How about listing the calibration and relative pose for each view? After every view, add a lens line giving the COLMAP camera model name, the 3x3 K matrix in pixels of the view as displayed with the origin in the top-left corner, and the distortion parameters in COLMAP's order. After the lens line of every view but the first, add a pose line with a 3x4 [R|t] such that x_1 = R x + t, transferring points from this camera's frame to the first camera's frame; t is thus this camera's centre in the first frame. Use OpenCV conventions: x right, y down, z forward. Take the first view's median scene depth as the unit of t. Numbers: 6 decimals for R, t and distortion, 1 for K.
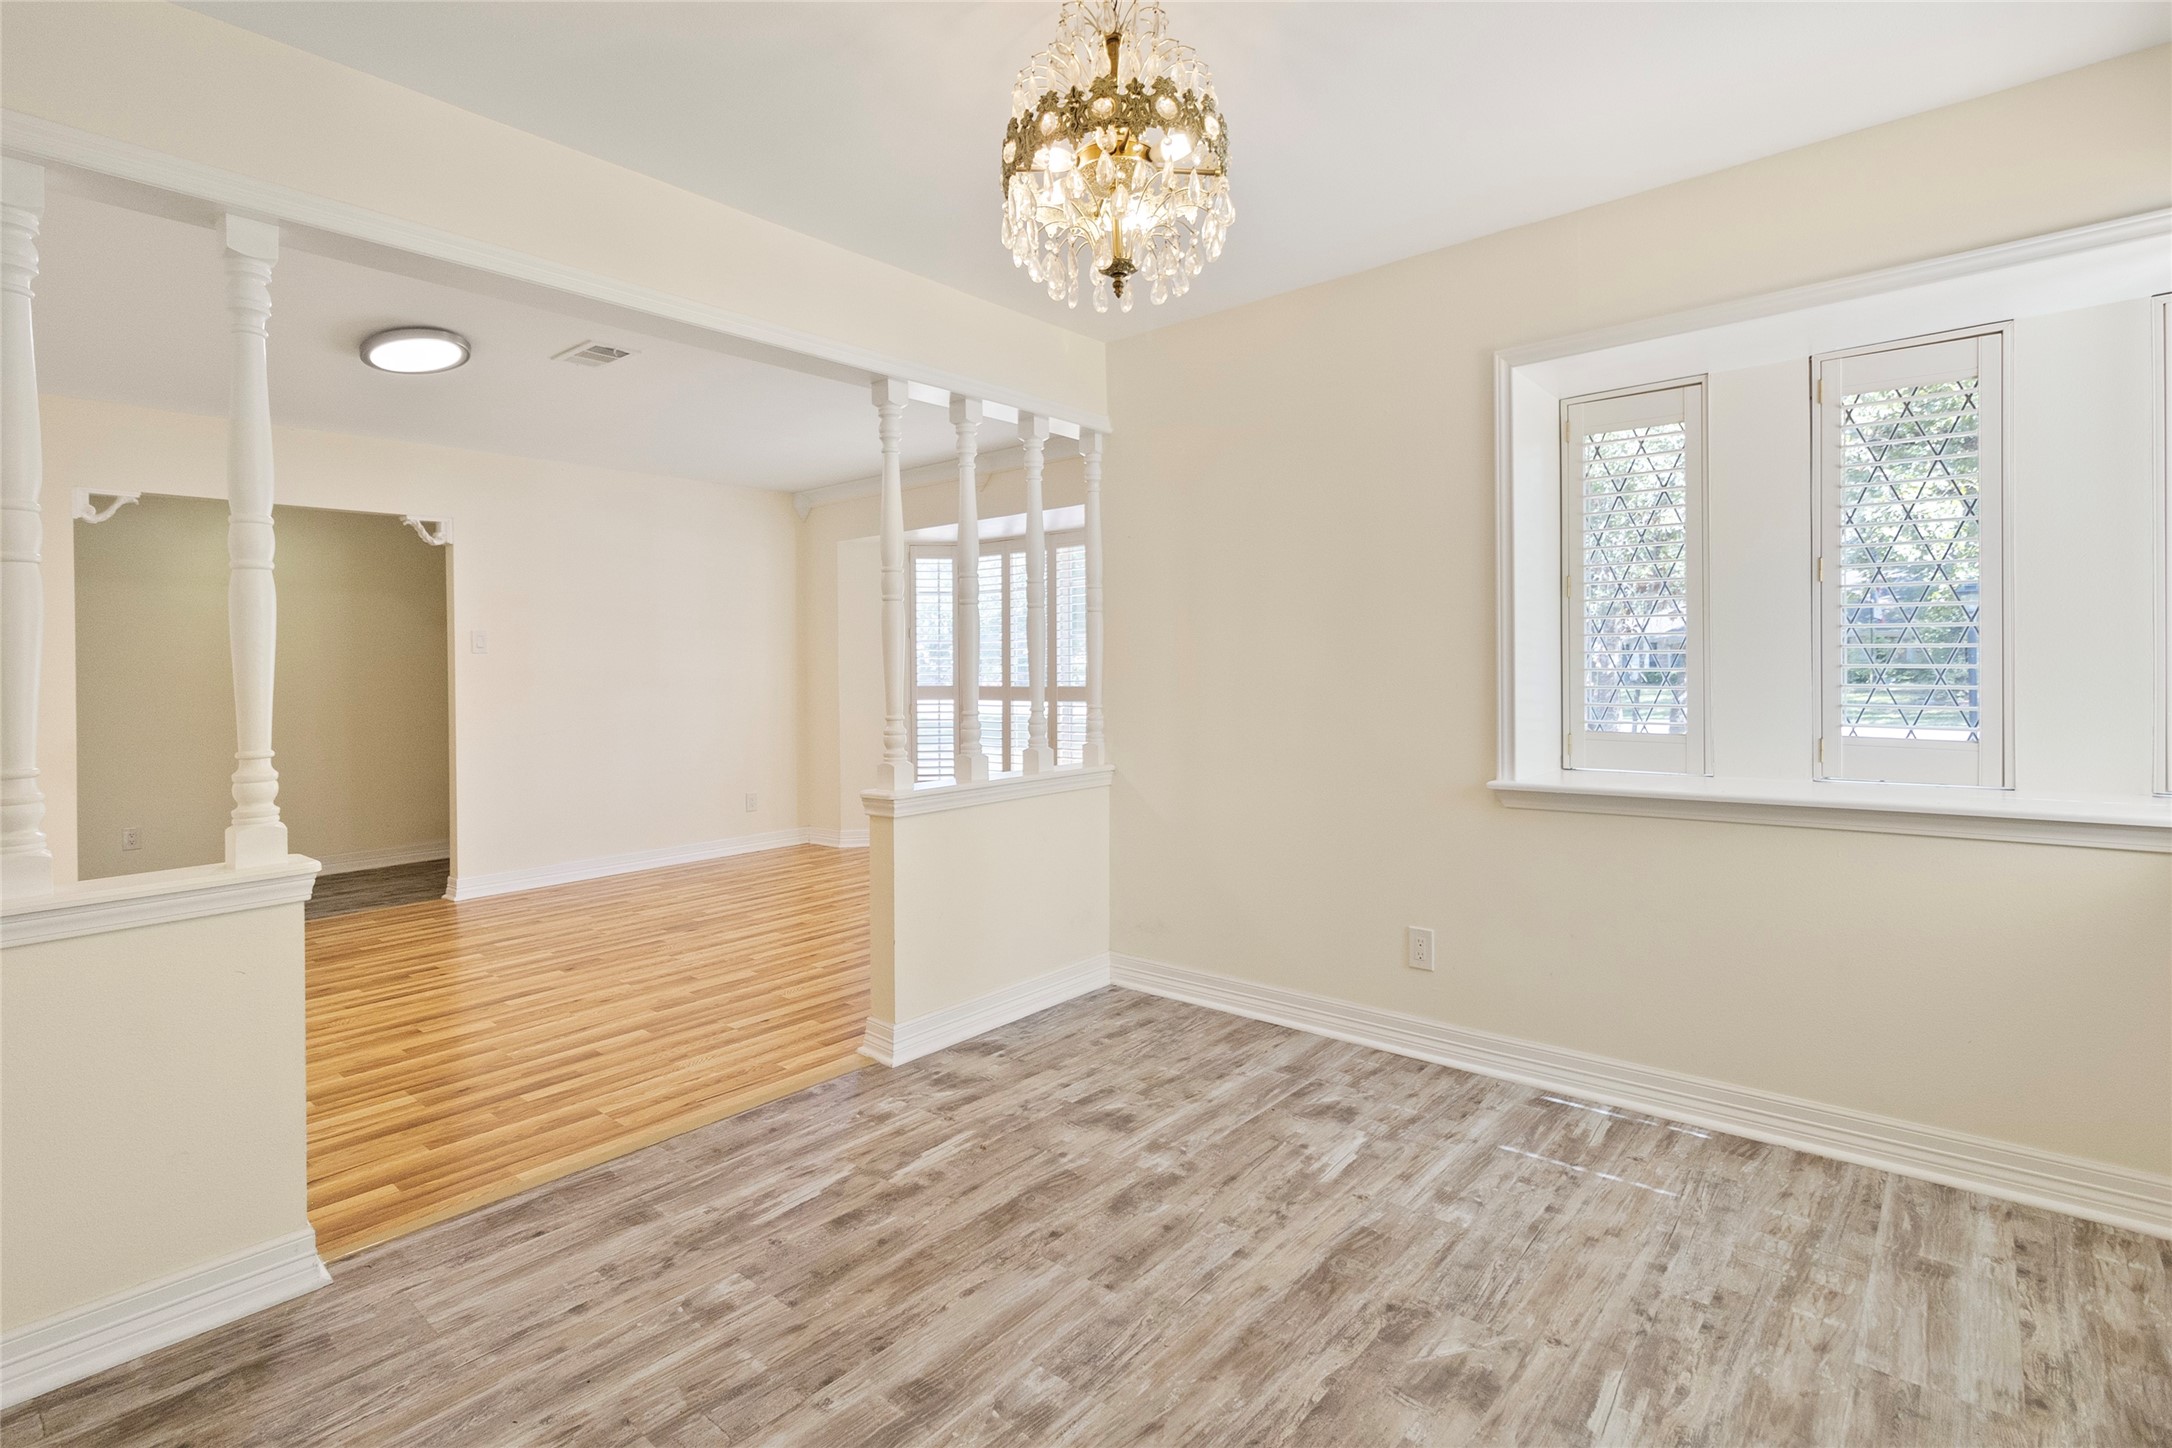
lens RADIAL K [[1049.2, 0, 1082.9], [0, 1049.2, 690.3], [0, 0, 1]] dist [-0.001947, -0.000439]
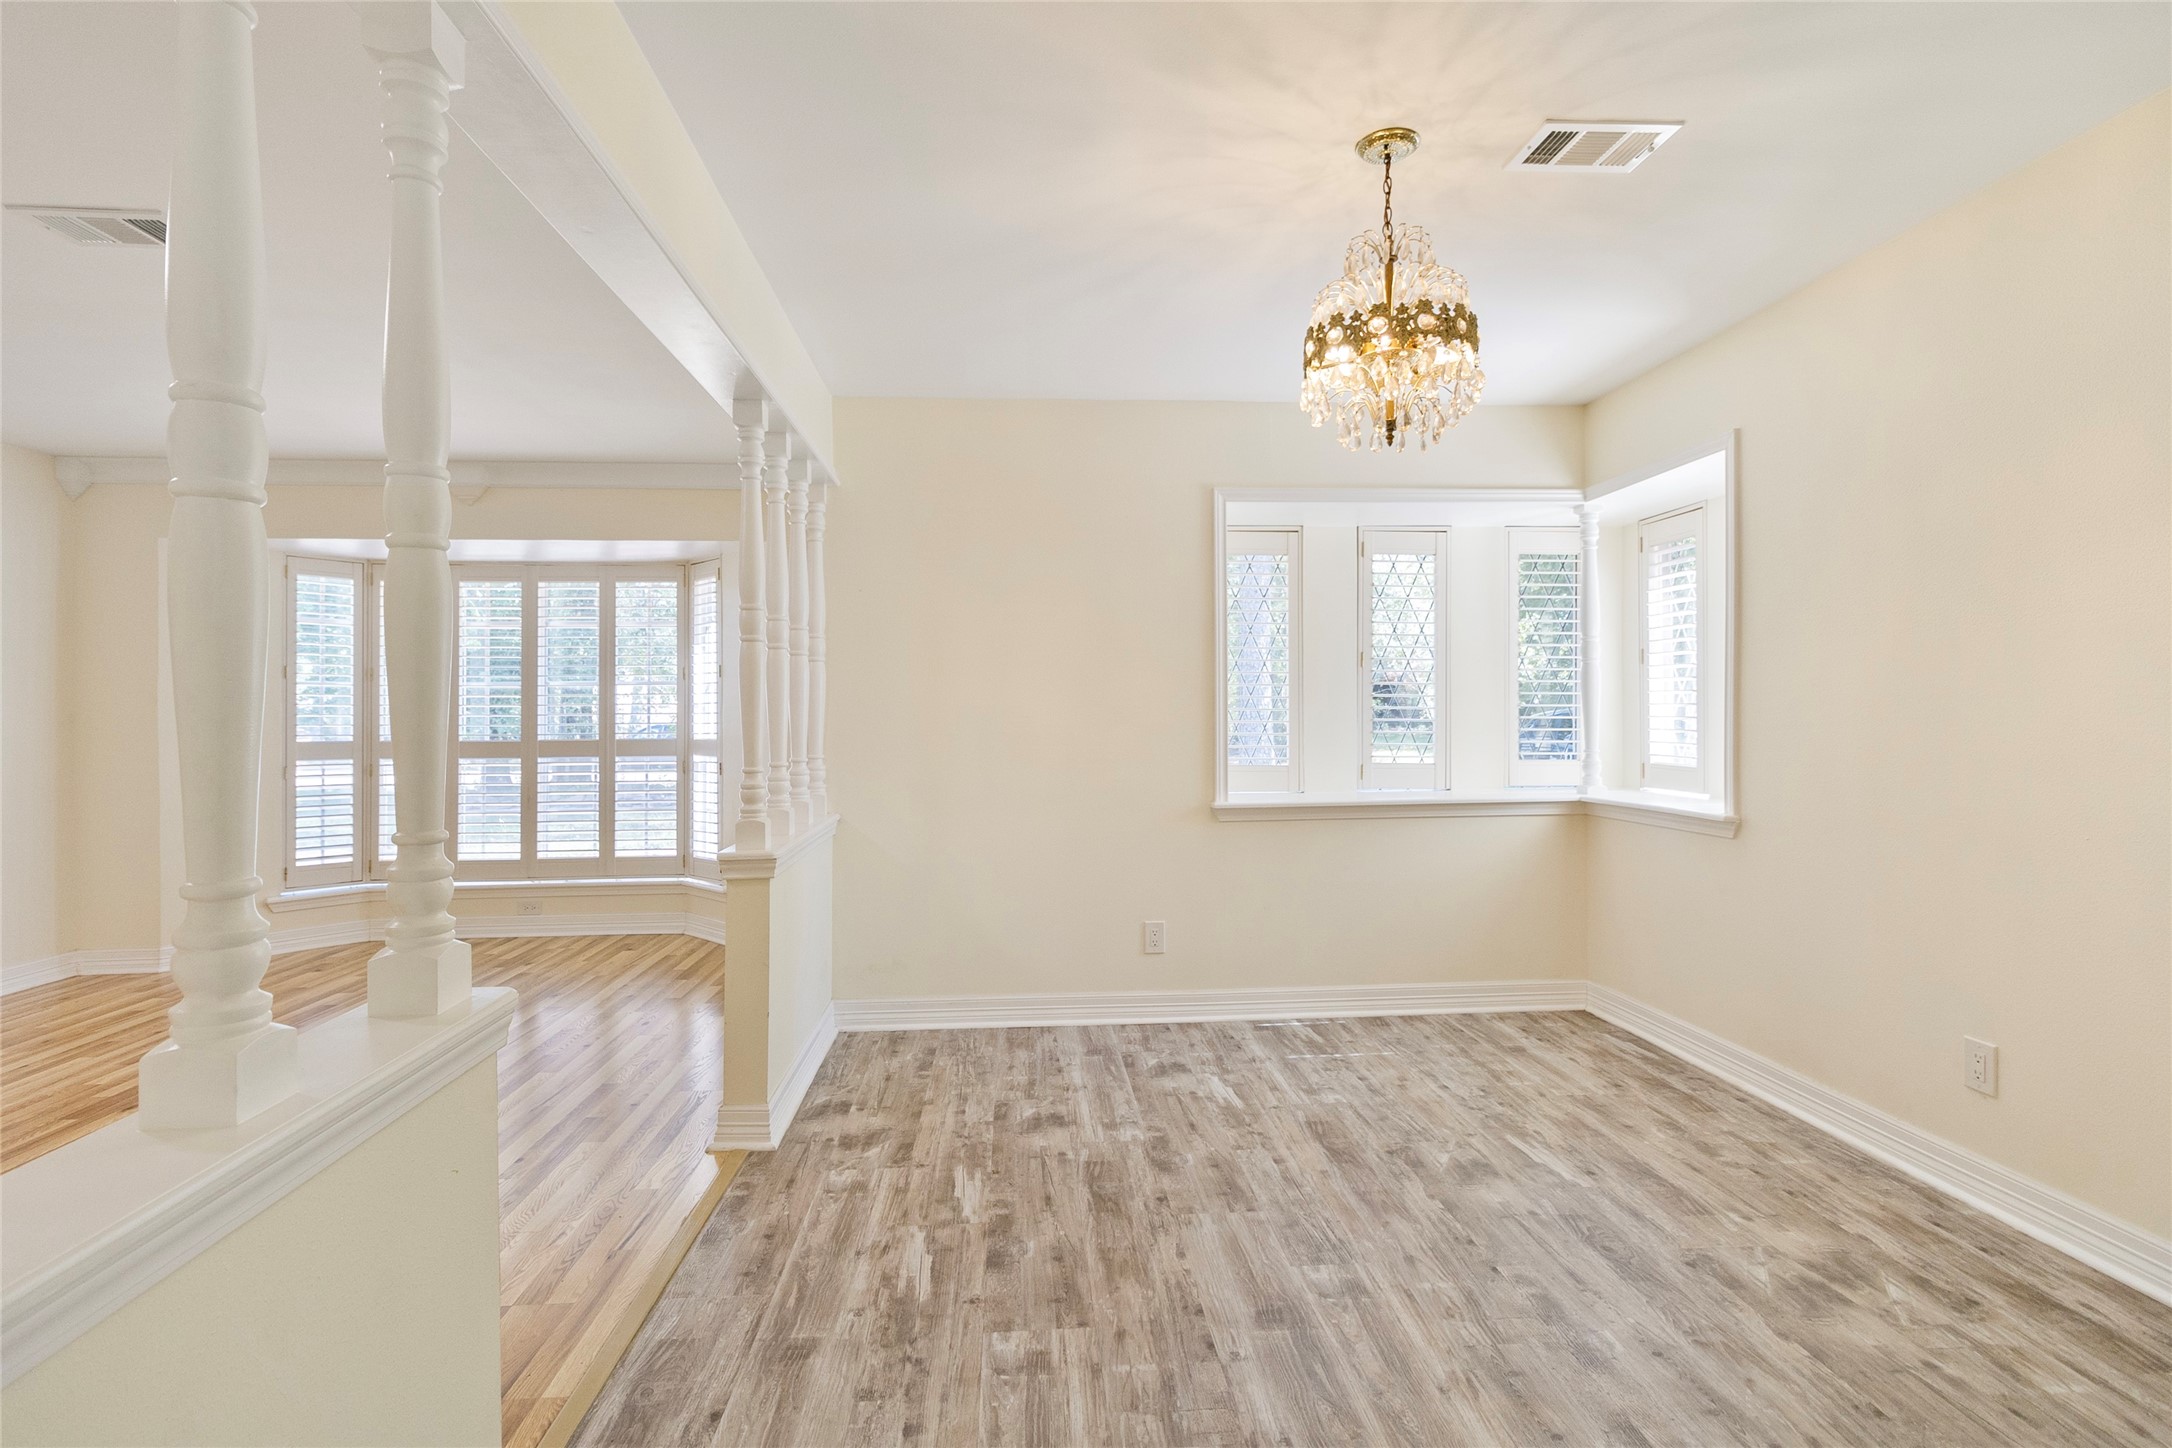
lens RADIAL K [[1014.6, 0, 1083.9], [0, 1014.6, 710.7], [0, 0, 1]] dist [-0.007002, 0.001205]
pose [[0.708750, 0.013342, 0.705333, -0.659972], [0.012583, 0.999423, -0.031549, 0.007750], [-0.705347, 0.031236, 0.708173, 0.182449]]
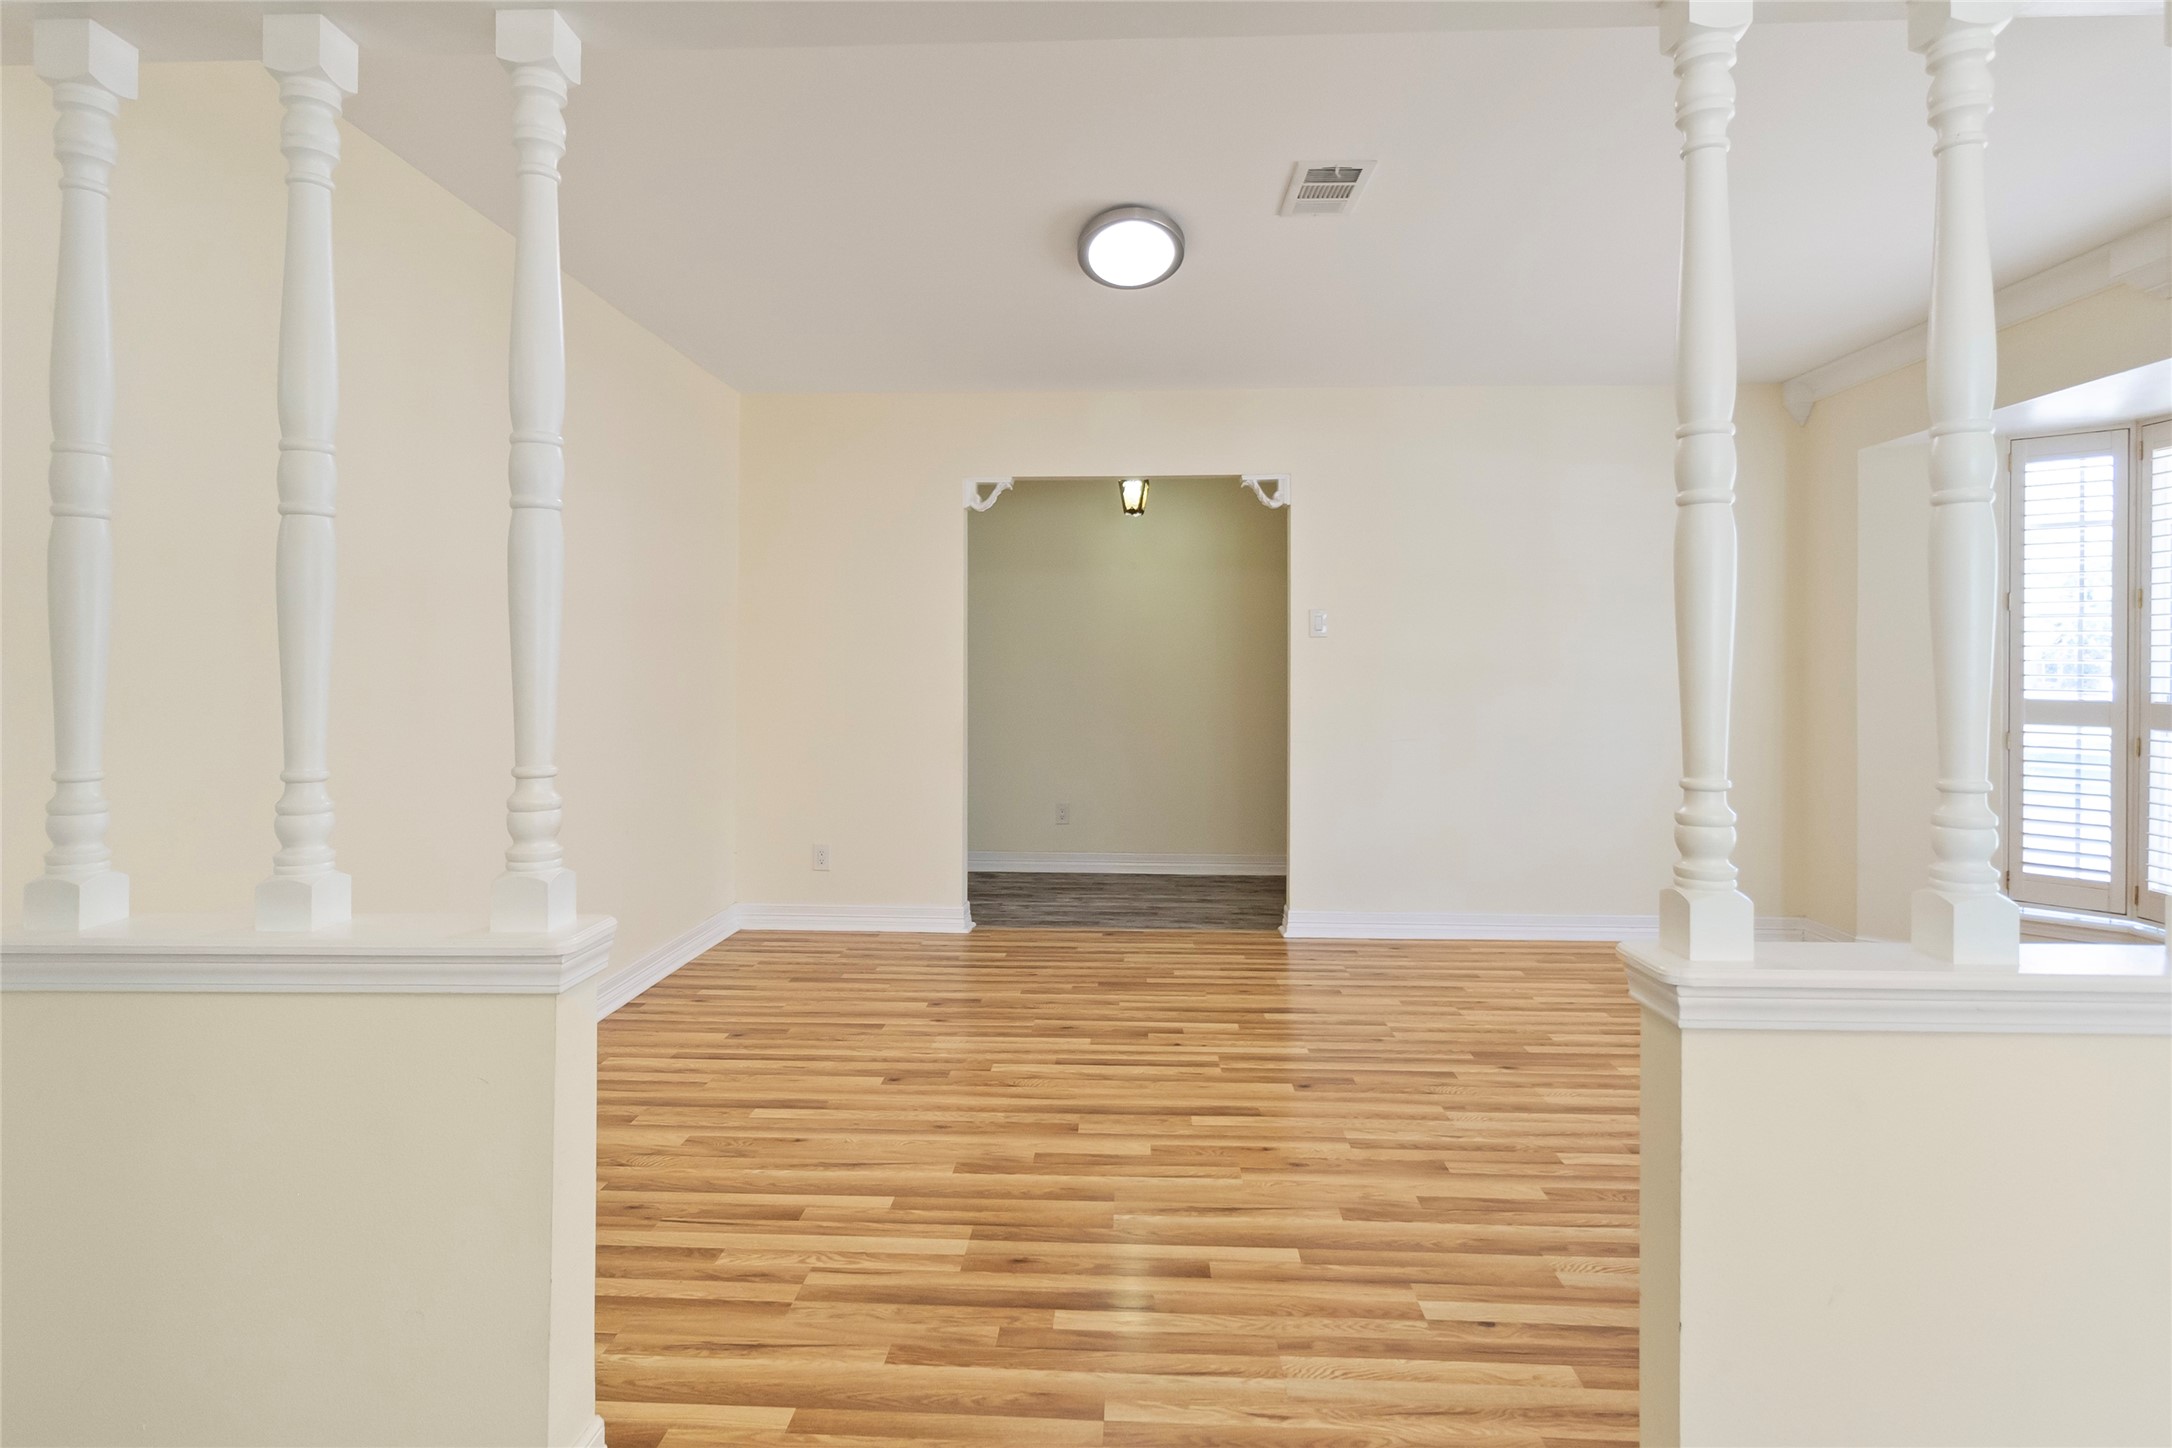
lens RADIAL K [[1163.0, 0, 1069.7], [0, 1163.0, 658.9], [0, 0, 1]] dist [0.000018, 0.000189]
pose [[0.612343, 0.013971, -0.790469, 0.034292], [-0.029949, 0.999536, -0.005534, -0.014508], [0.790025, 0.027063, 0.612477, 0.556236]]
